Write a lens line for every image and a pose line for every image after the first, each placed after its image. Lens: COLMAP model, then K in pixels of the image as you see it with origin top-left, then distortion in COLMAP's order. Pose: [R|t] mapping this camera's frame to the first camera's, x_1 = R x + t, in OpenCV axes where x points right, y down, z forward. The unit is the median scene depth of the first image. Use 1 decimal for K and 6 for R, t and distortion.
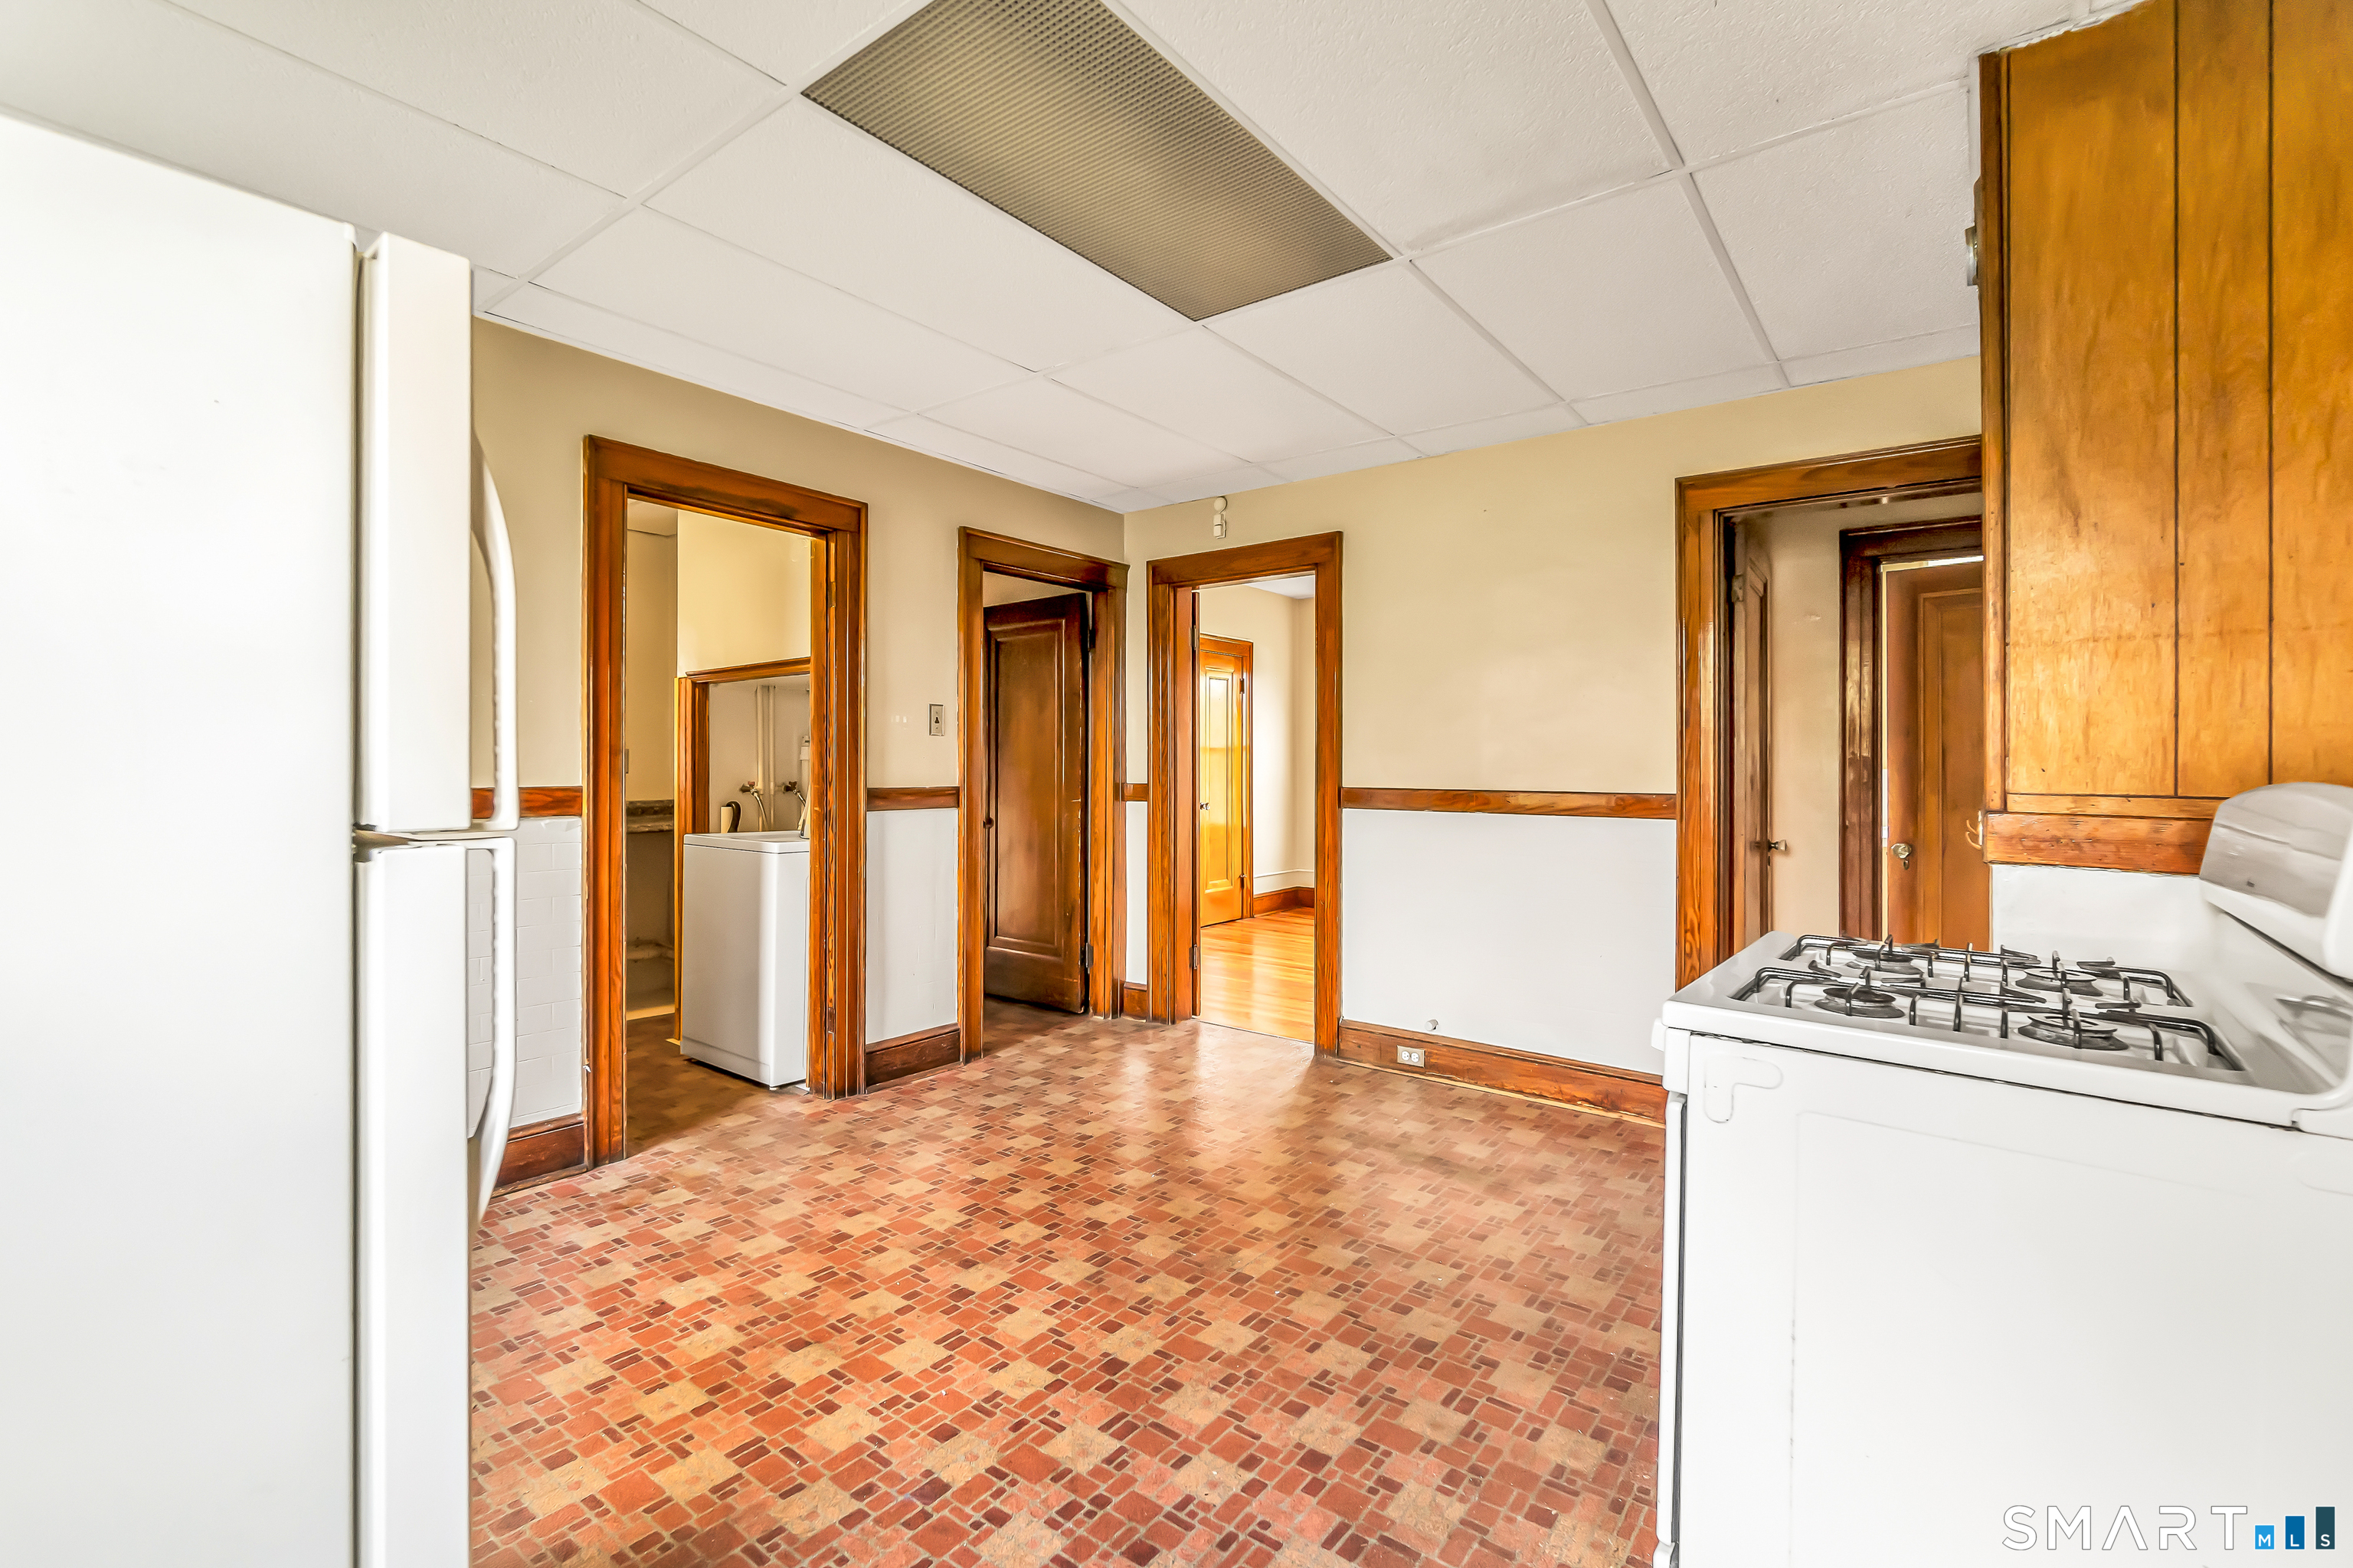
lens RADIAL K [[1026.5, 0, 1166.2], [0, 1026.5, 762.7], [0, 0, 1]] dist [-0.002133, -0.000037]
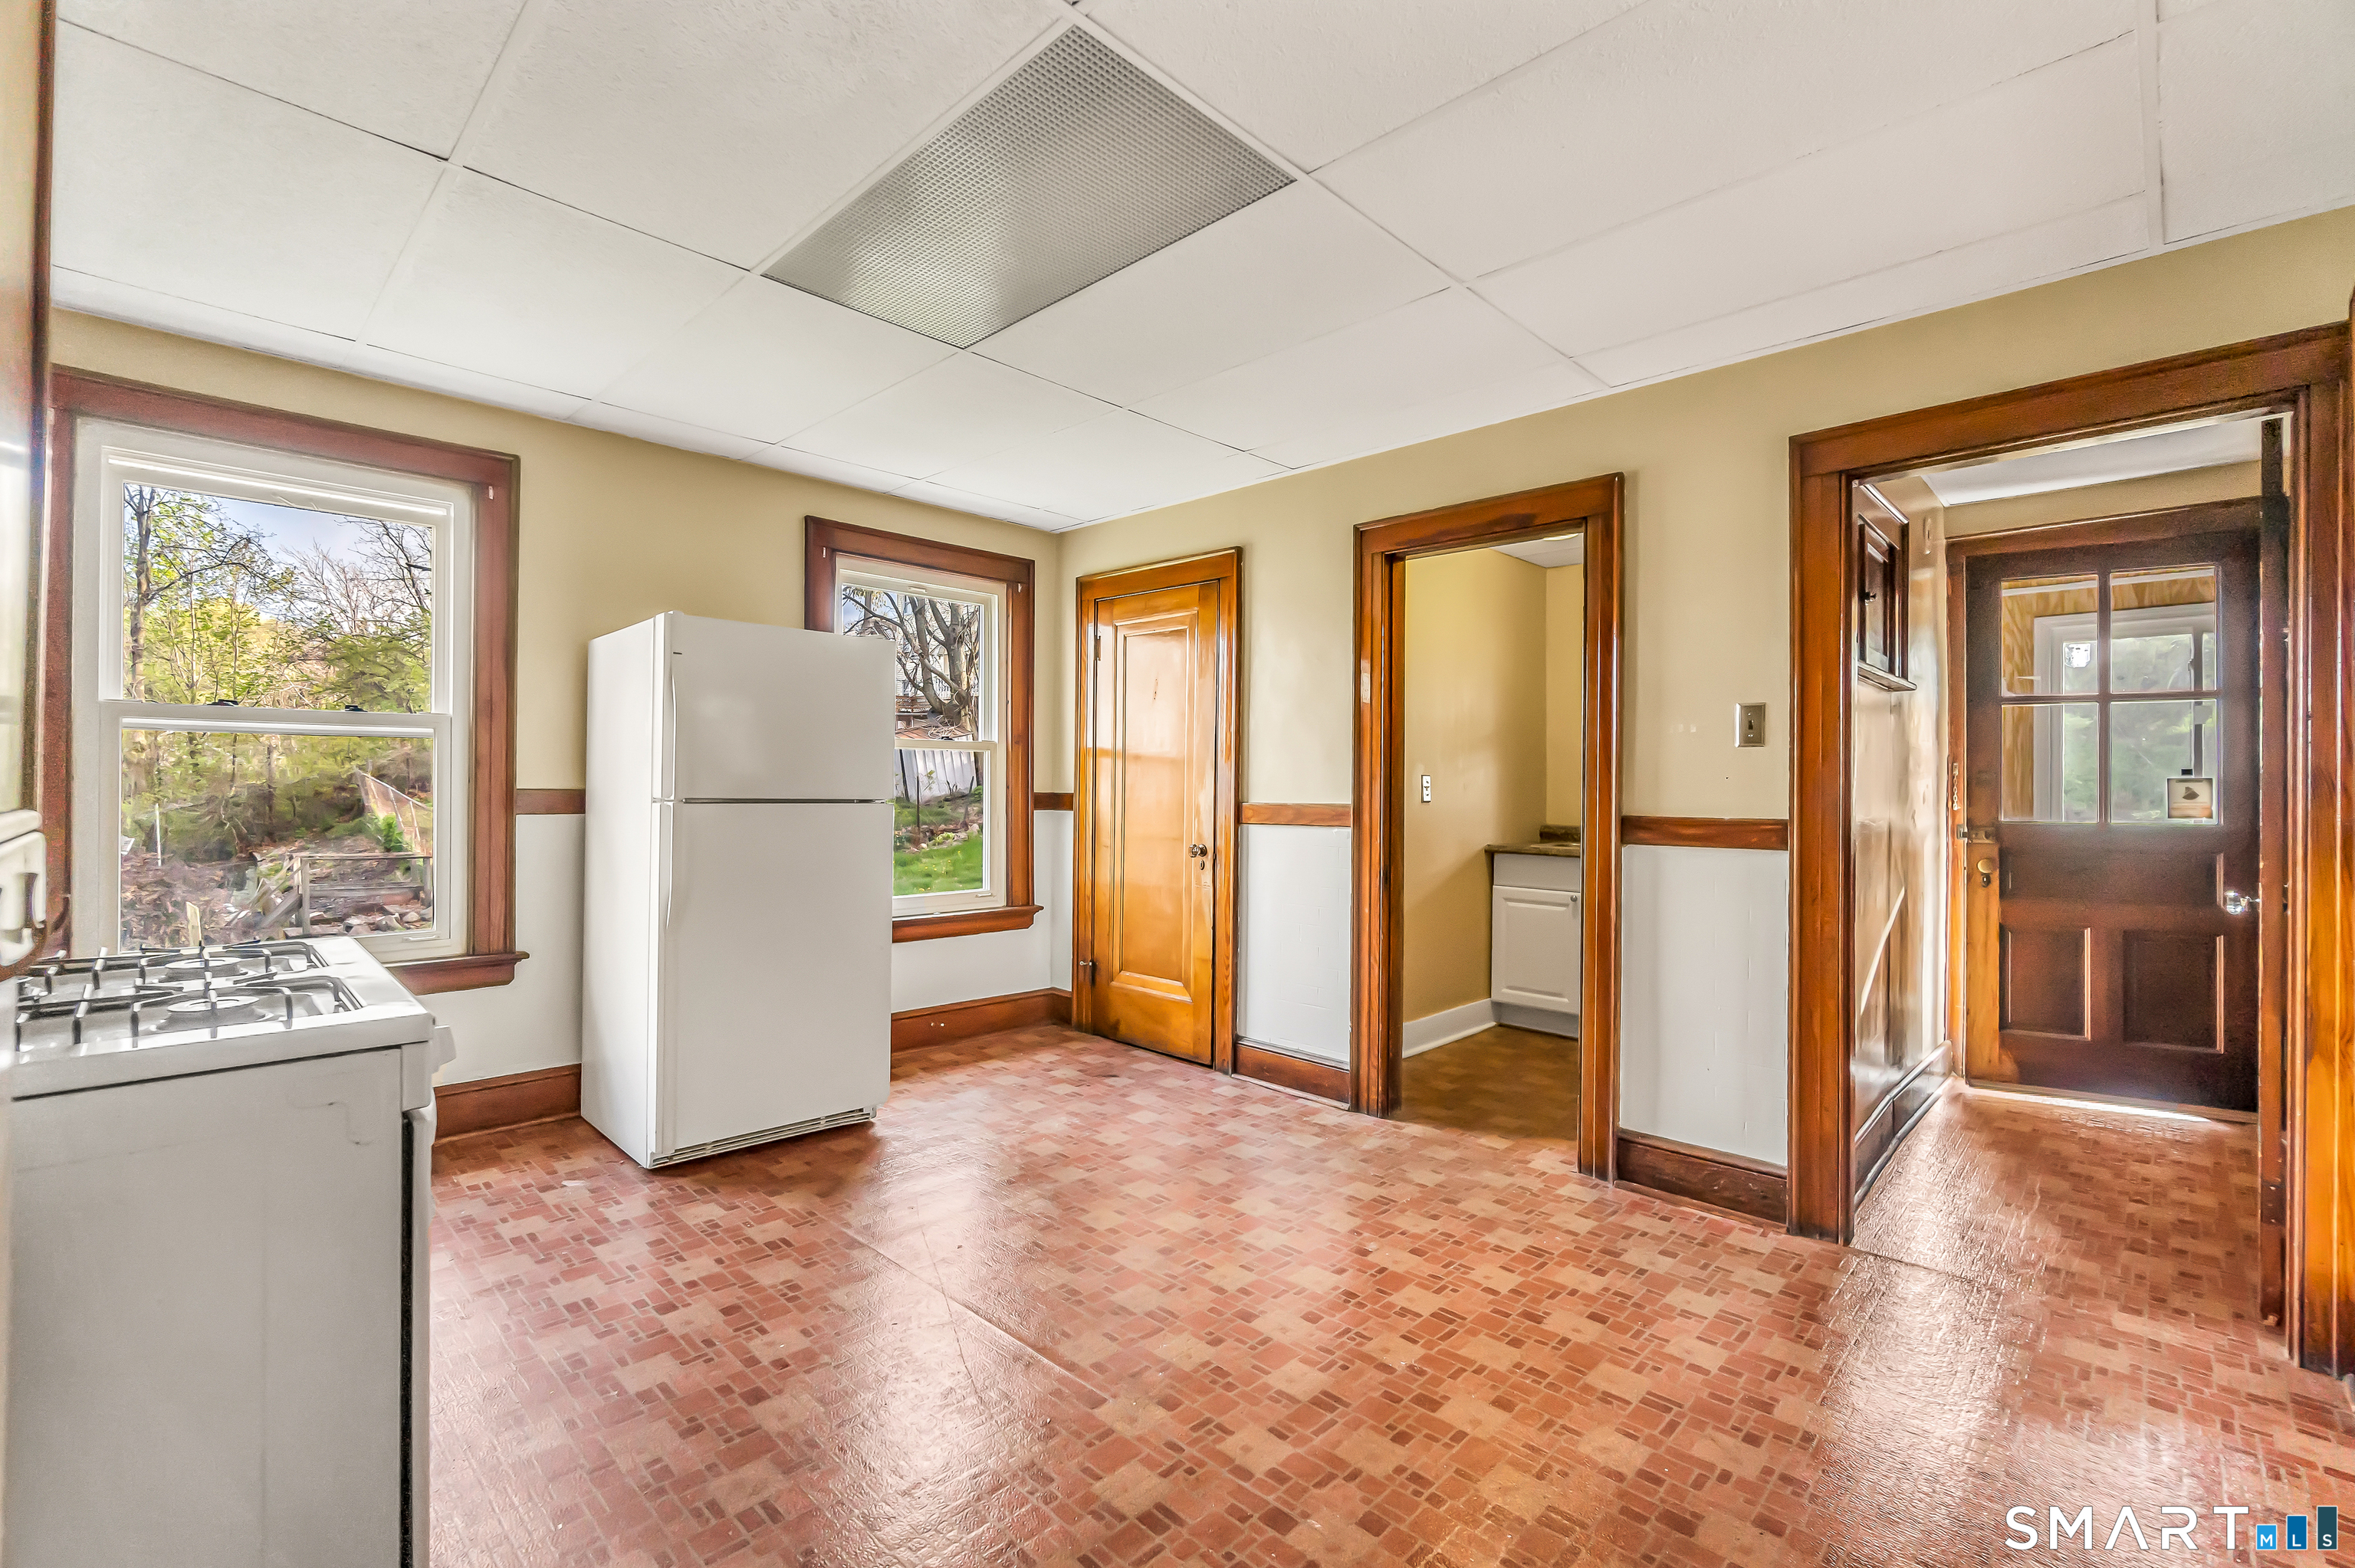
lens RADIAL K [[1027.2, 0, 1166.0], [0, 1027.2, 784.6], [0, 0, 1]] dist [-0.002133, -0.000037]
pose [[-0.093928, -0.004885, -0.995567, 0.583488], [-0.010780, 0.999934, -0.003889, 0.007344], [0.995521, 0.010367, -0.093975, 0.740160]]
